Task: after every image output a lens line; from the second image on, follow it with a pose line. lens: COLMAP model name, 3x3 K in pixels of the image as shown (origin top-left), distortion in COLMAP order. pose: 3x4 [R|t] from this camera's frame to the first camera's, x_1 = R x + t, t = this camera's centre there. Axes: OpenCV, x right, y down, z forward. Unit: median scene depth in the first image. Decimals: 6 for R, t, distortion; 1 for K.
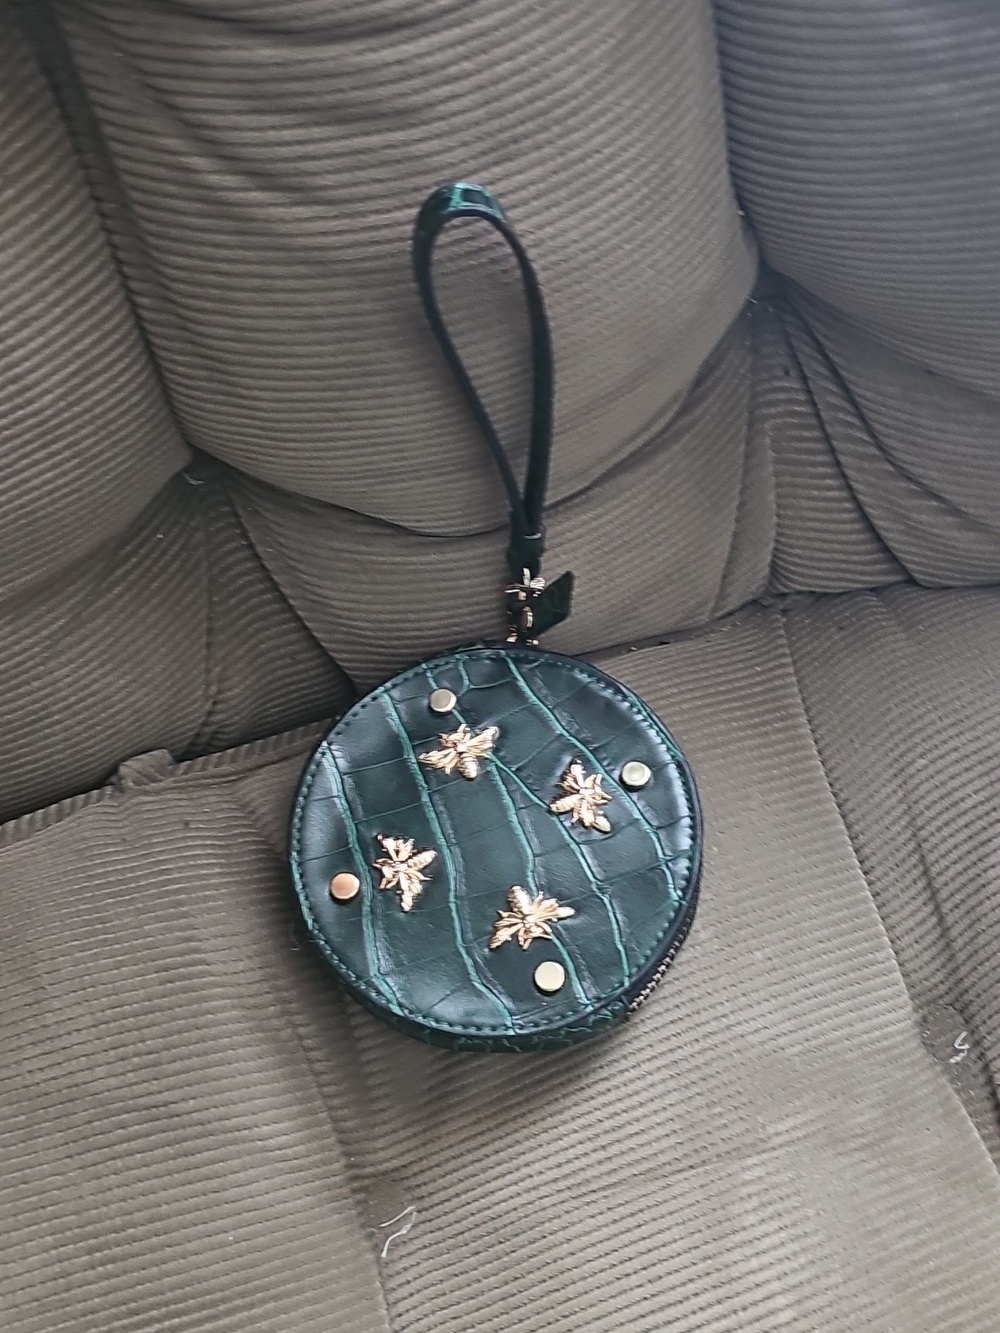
lens RADIAL K [[1439.8, 0, 470.6], [0, 1439.8, 668.9], [0, 0, 1]] dist [0.099551, -0.312181]
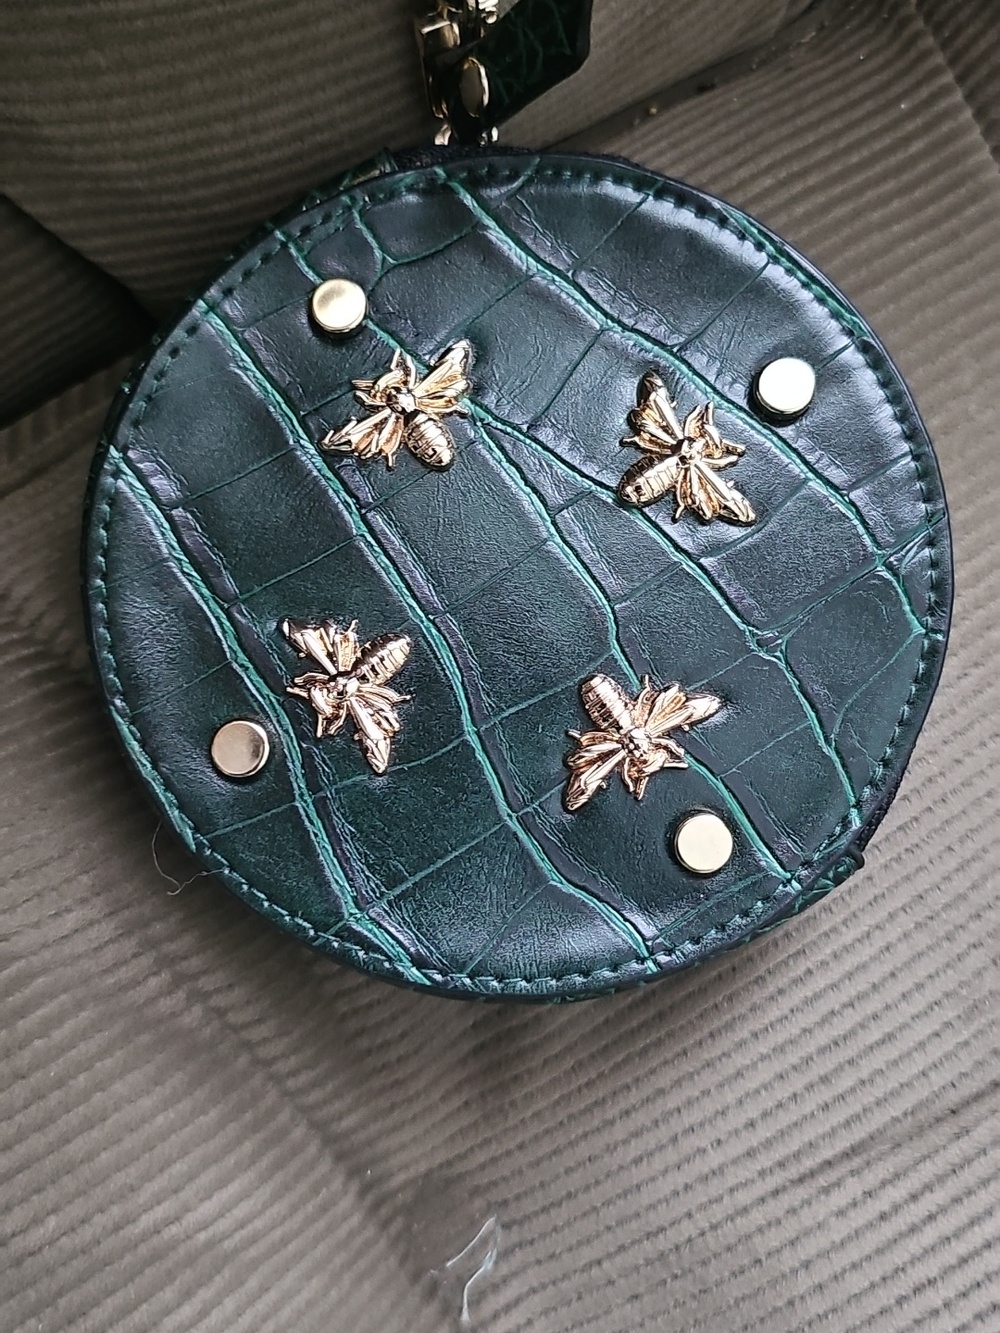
lens RADIAL K [[1439.8, 0, 470.6], [0, 1439.8, 668.9], [0, 0, 1]] dist [0.099551, -0.312181]
pose [[0.967830, -0.231305, 0.099013, -0.054752], [0.183857, 0.918808, 0.349269, -0.027308], [-0.171762, -0.319829, 0.931776, 0.546884]]
